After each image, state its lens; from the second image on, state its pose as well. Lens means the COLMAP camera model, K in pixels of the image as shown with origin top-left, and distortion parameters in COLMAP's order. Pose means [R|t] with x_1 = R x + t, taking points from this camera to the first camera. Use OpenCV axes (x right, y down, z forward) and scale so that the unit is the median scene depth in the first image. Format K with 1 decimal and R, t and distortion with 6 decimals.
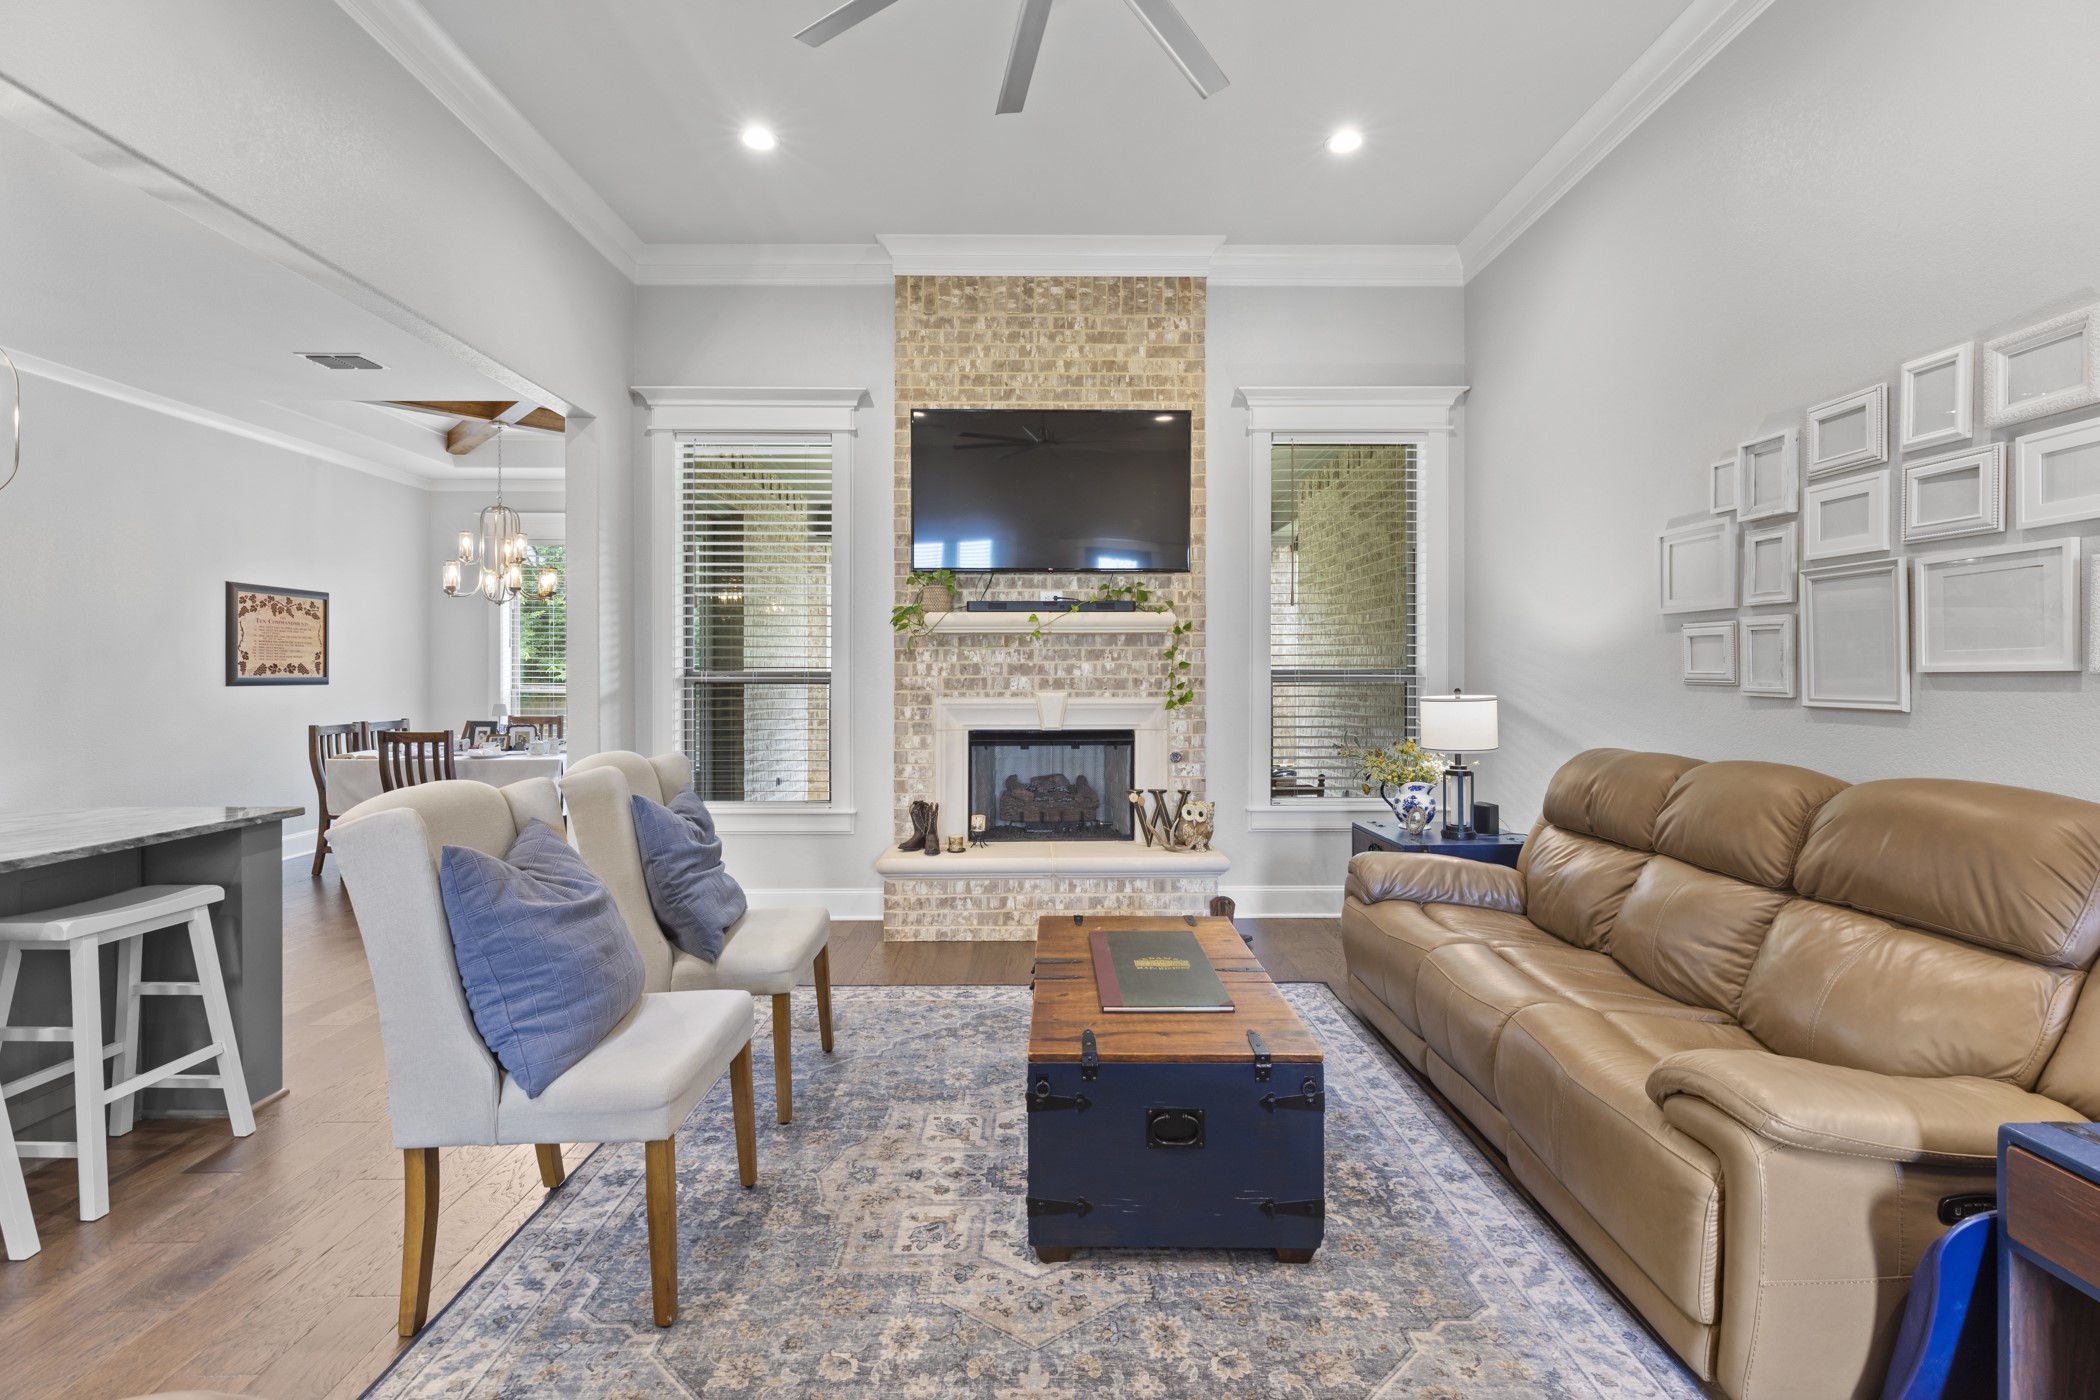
lens RADIAL K [[939.1, 0, 1050.1], [0, 939.1, 685.0], [0, 0, 1]] dist [0.004531, -0.000743]
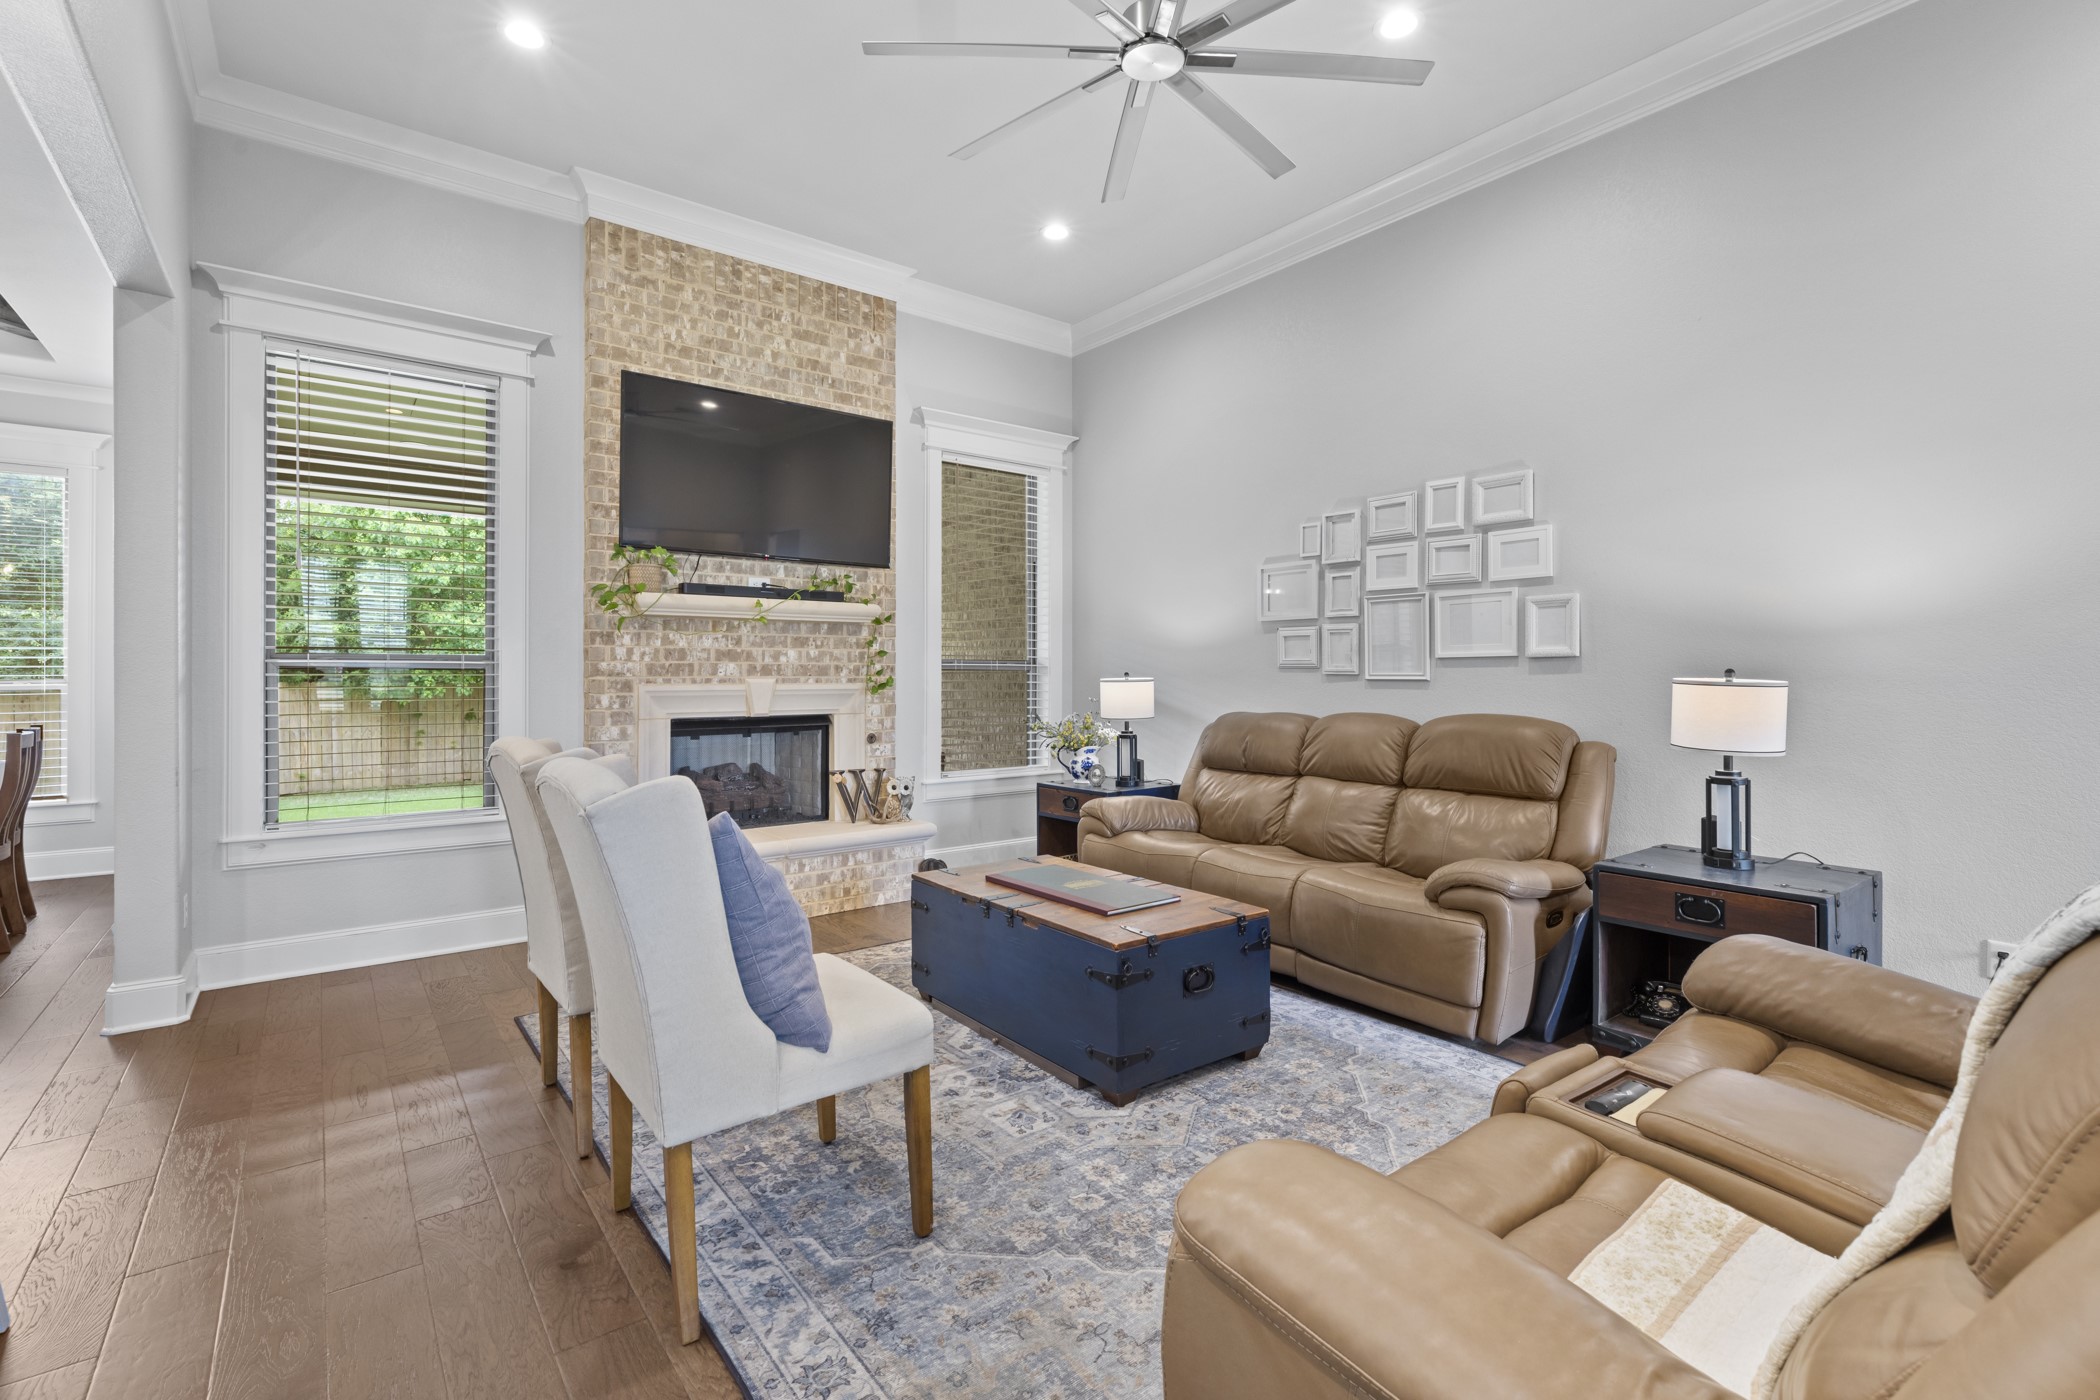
lens RADIAL K [[939.1, 0, 1041.1], [0, 939.1, 687.3], [0, 0, 1]] dist [0.004531, -0.000743]
pose [[0.797782, -0.006372, 0.602912, -0.385925], [0.006094, 0.999978, 0.002504, 0.017404], [-0.602915, 0.001677, 0.797803, 0.019510]]
